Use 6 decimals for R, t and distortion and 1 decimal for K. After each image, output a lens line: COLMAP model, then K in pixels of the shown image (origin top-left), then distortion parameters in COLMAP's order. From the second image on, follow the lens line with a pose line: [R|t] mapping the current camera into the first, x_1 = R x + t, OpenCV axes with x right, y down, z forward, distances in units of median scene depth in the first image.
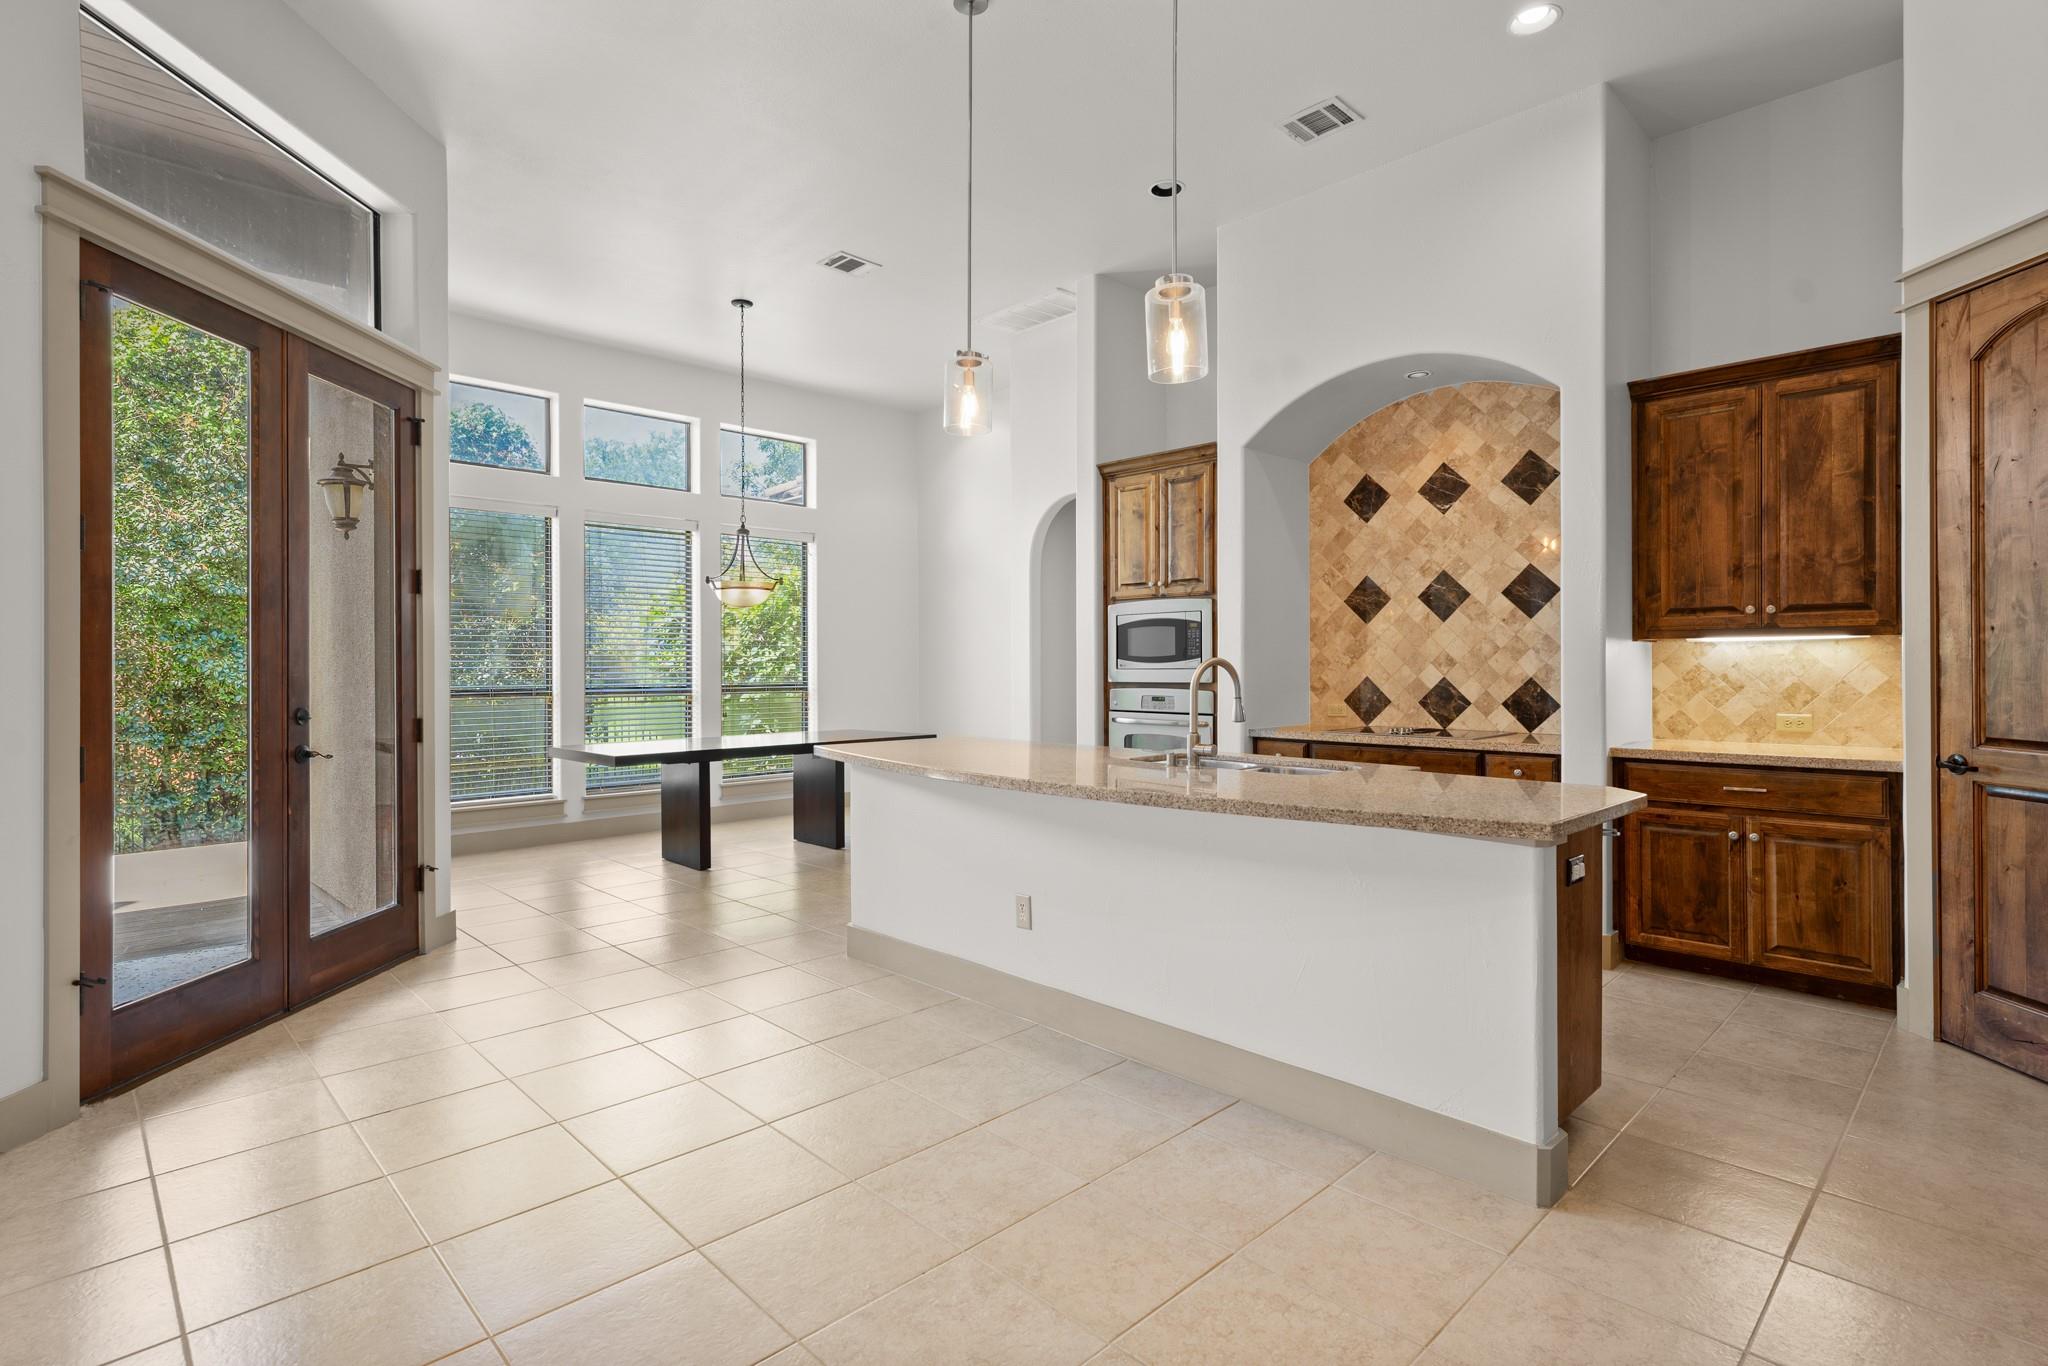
lens RADIAL K [[991.9, 0, 984.1], [0, 991.9, 662.7], [0, 0, 1]] dist [0.000555, -0.000034]
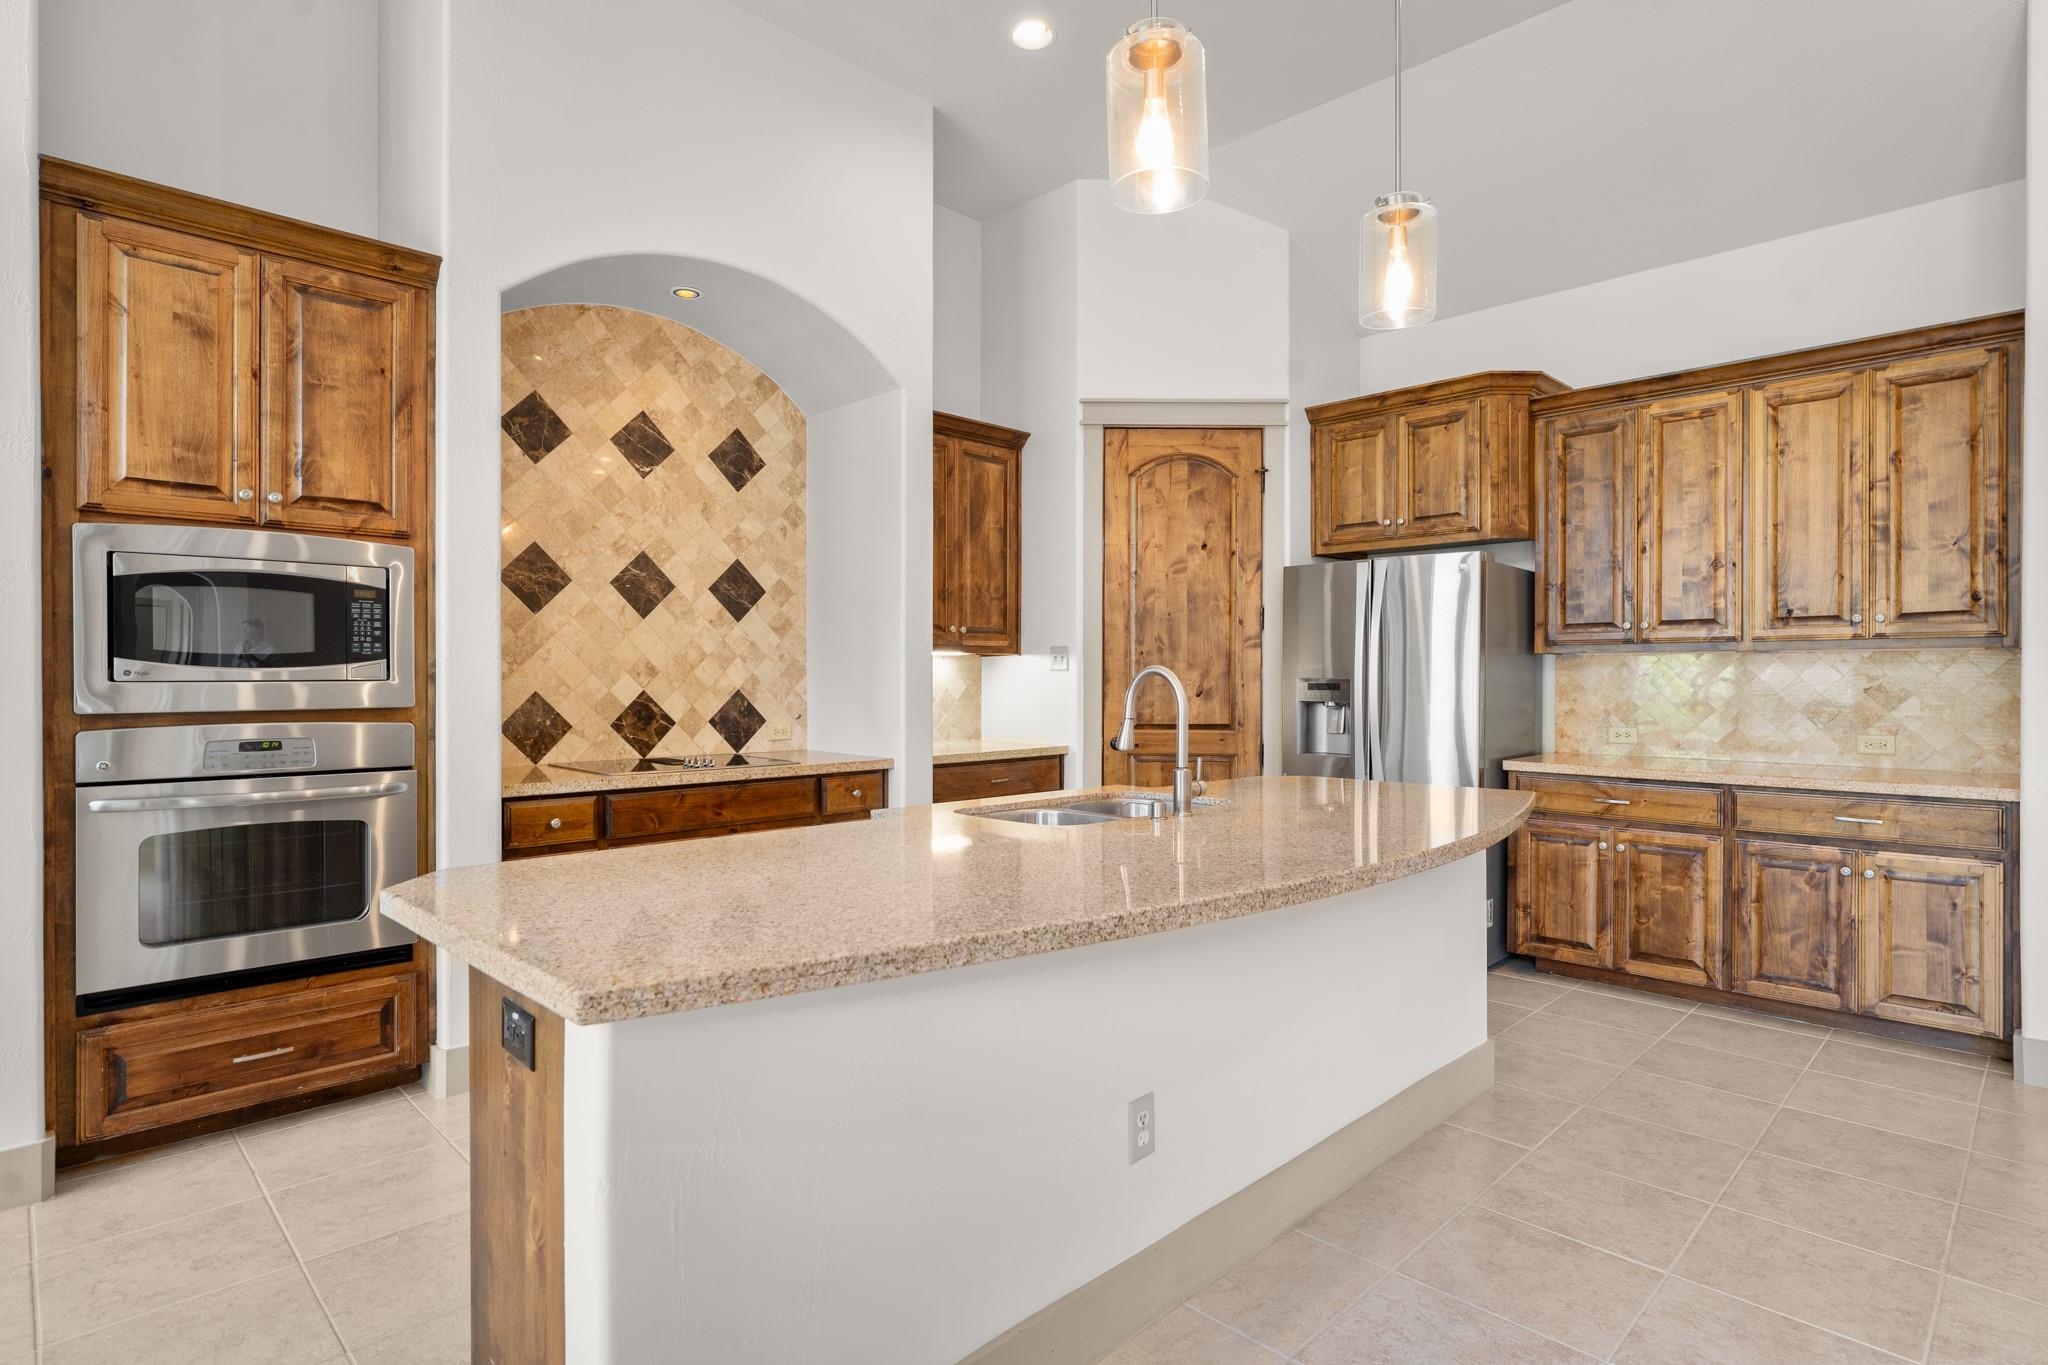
lens RADIAL K [[1051.0, 0, 1024.0], [0, 1051.0, 682.5], [0, 0, 1]] dist [-0.003266, -0.000427]
pose [[-0.035818, -0.003634, 0.999352, -0.358658], [-0.005054, 0.999981, 0.003455, 0.003894], [-0.999346, -0.004927, -0.035836, 0.731231]]
